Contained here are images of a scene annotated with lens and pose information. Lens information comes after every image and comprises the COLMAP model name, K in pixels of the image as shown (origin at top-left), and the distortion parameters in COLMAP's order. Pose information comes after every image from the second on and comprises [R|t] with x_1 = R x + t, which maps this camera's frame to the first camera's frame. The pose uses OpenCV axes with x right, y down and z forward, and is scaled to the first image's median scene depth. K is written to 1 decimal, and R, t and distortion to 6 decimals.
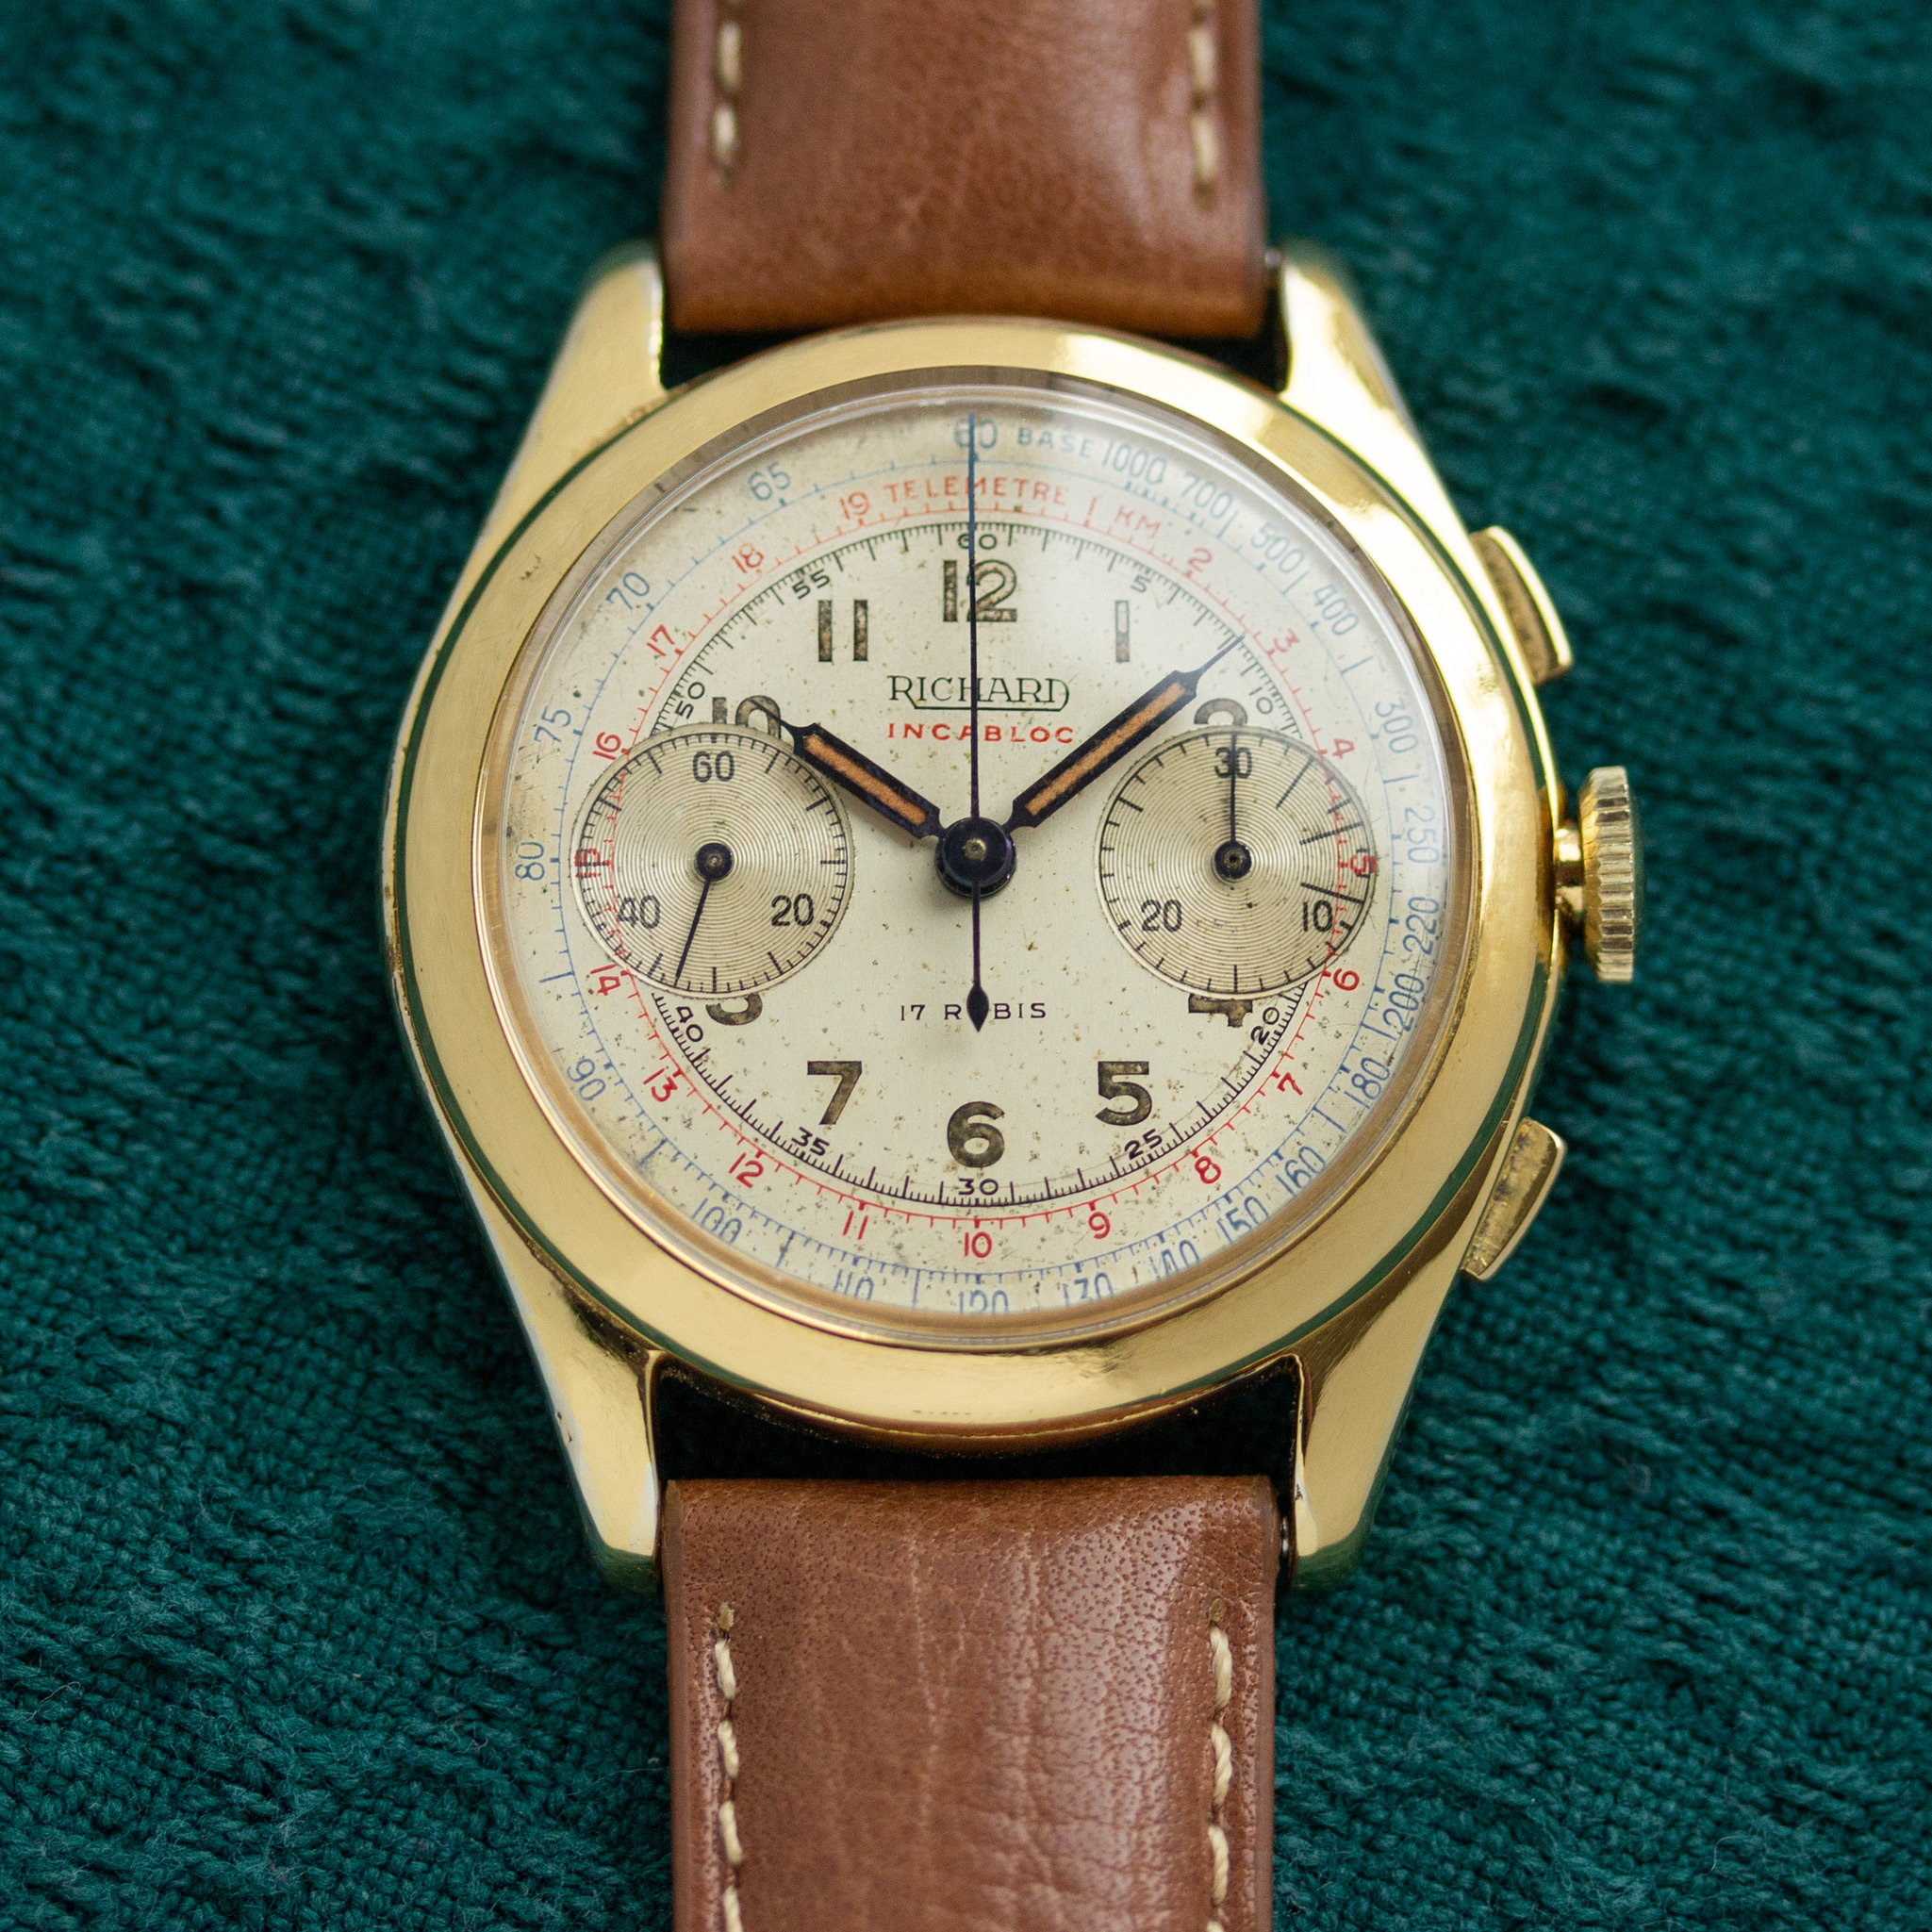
lens RADIAL K [[10535.3, 0, 966.0], [0, 10535.3, 966.0], [0, 0, 1]] dist [-0.520250, 26.205657]
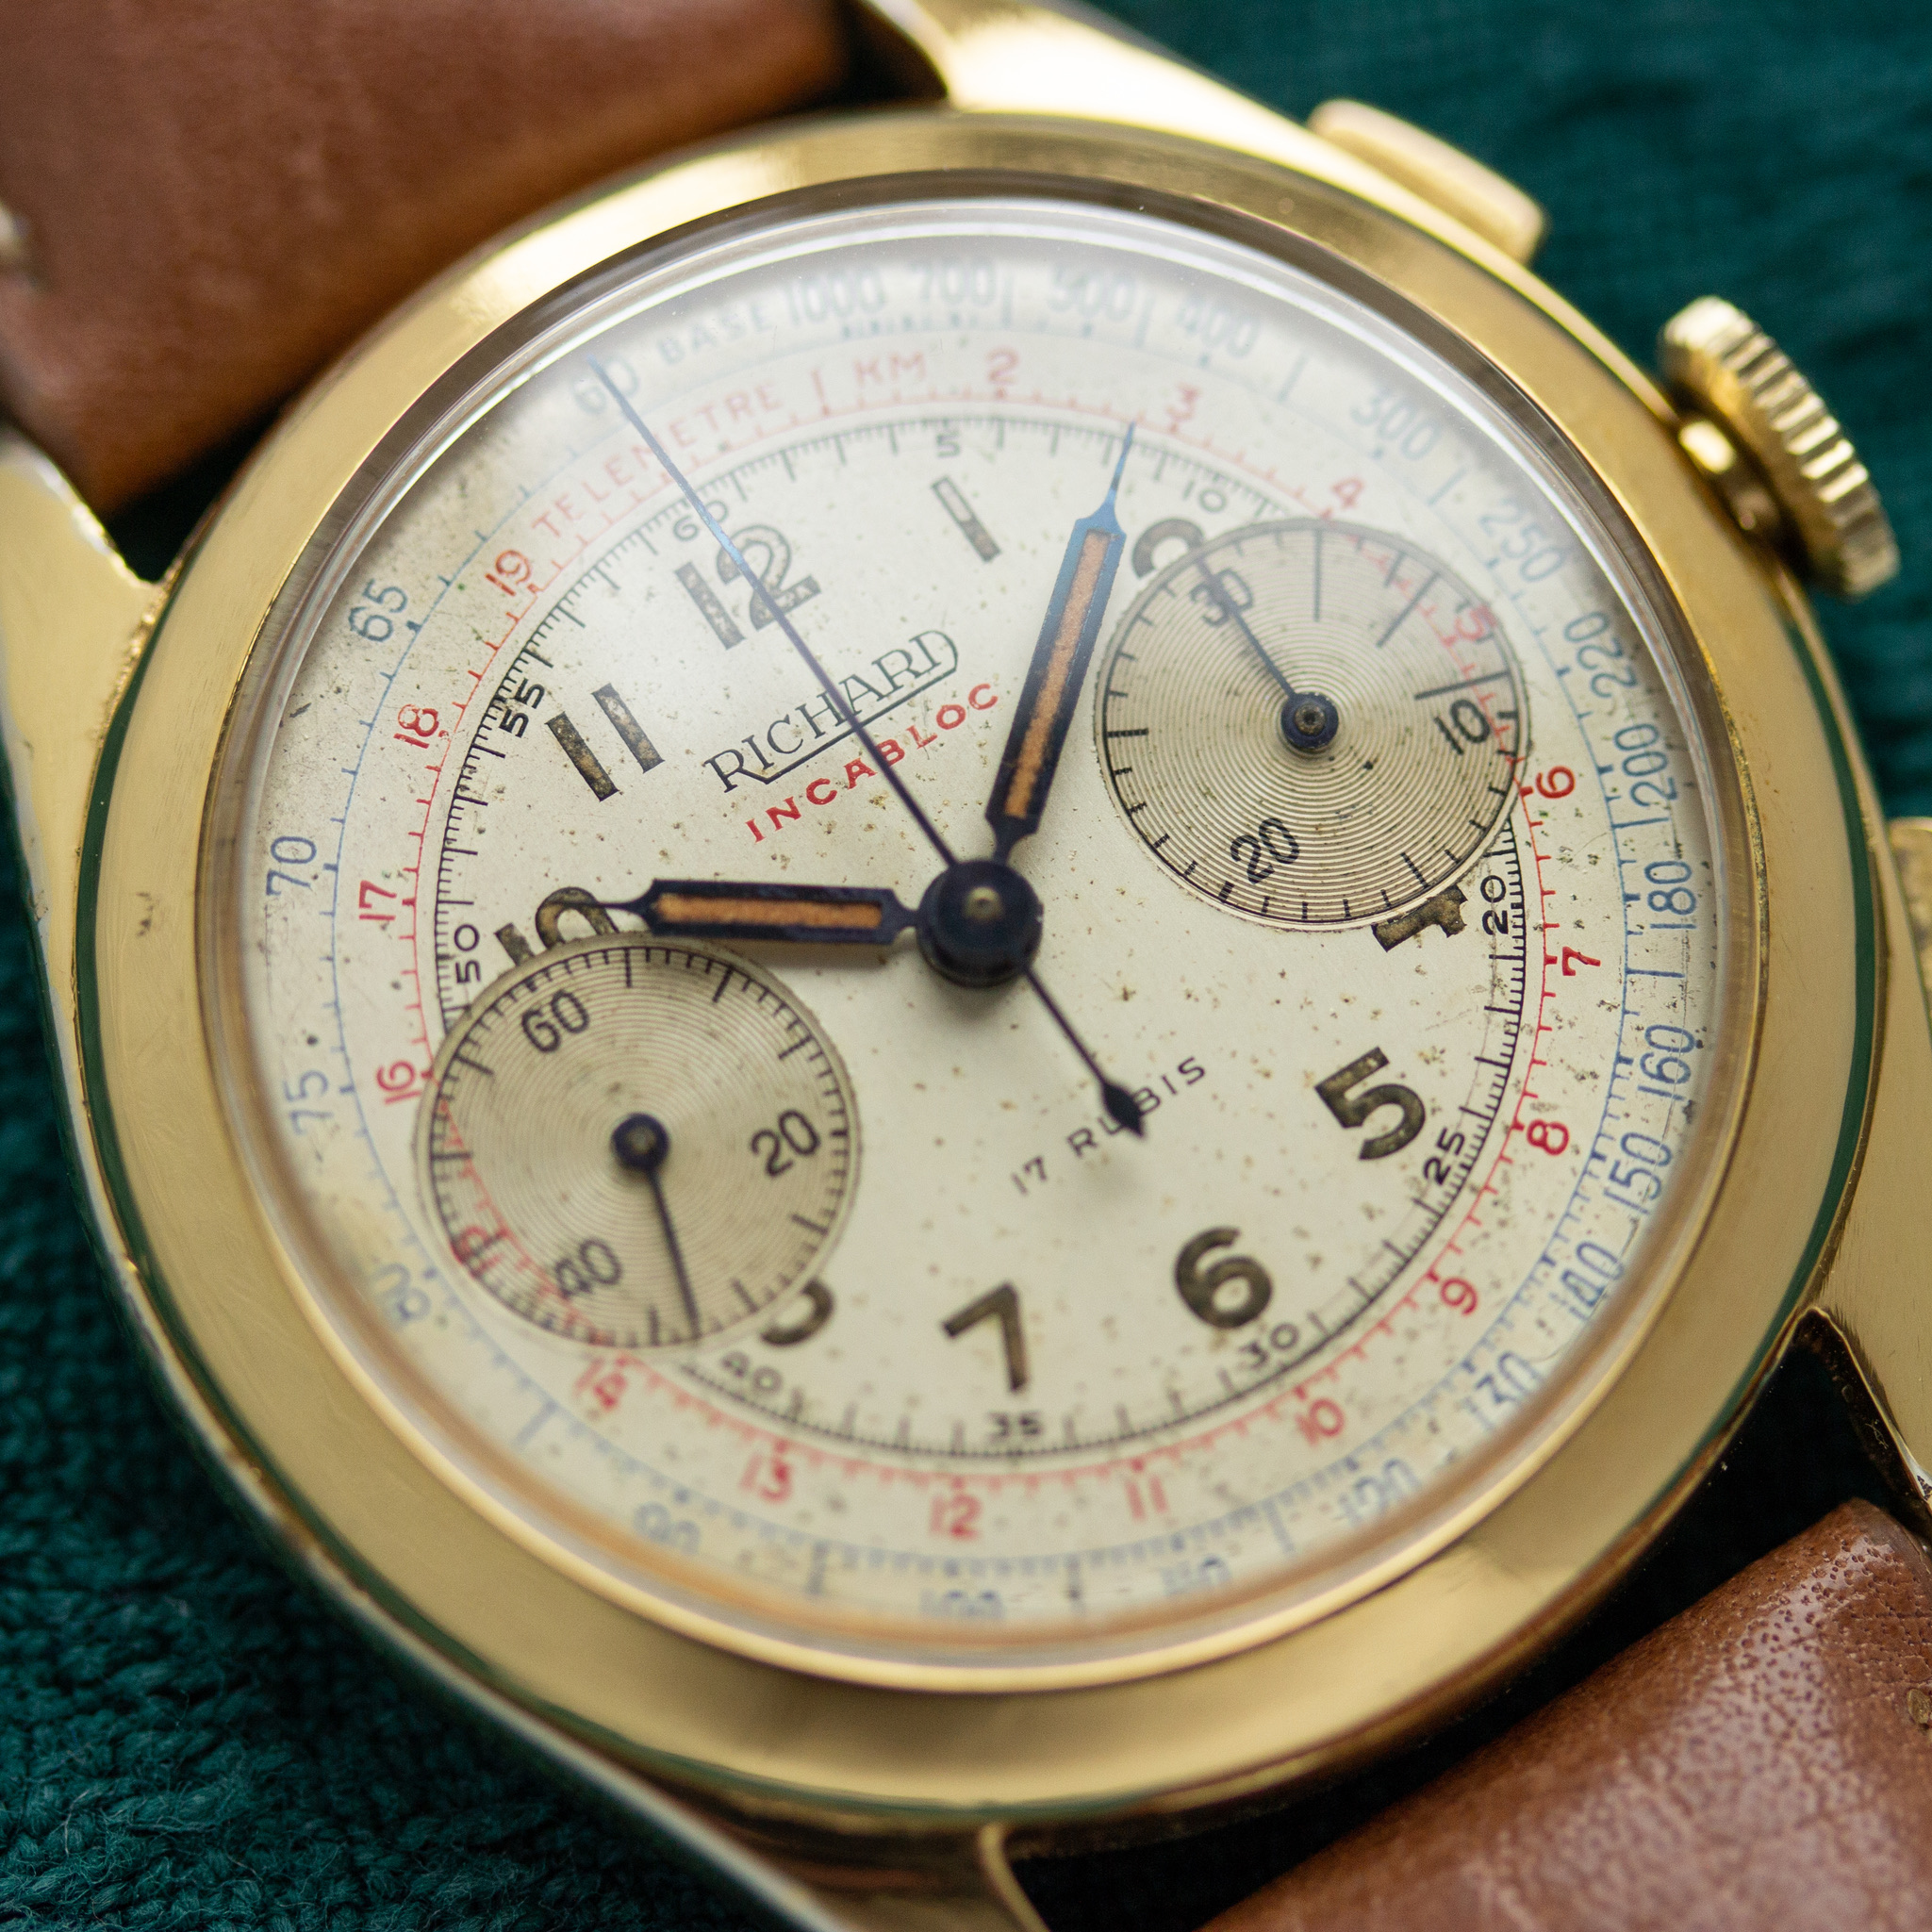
lens RADIAL K [[10757.5, 0, 966.0], [0, 10757.5, 966.0], [0, 0, 1]] dist [-0.291257, -8.407298]
pose [[0.833300, -0.524273, 0.175352, -0.116136], [0.533350, 0.845877, -0.005536, -0.004869], [-0.145424, 0.098137, 0.984490, 0.352681]]
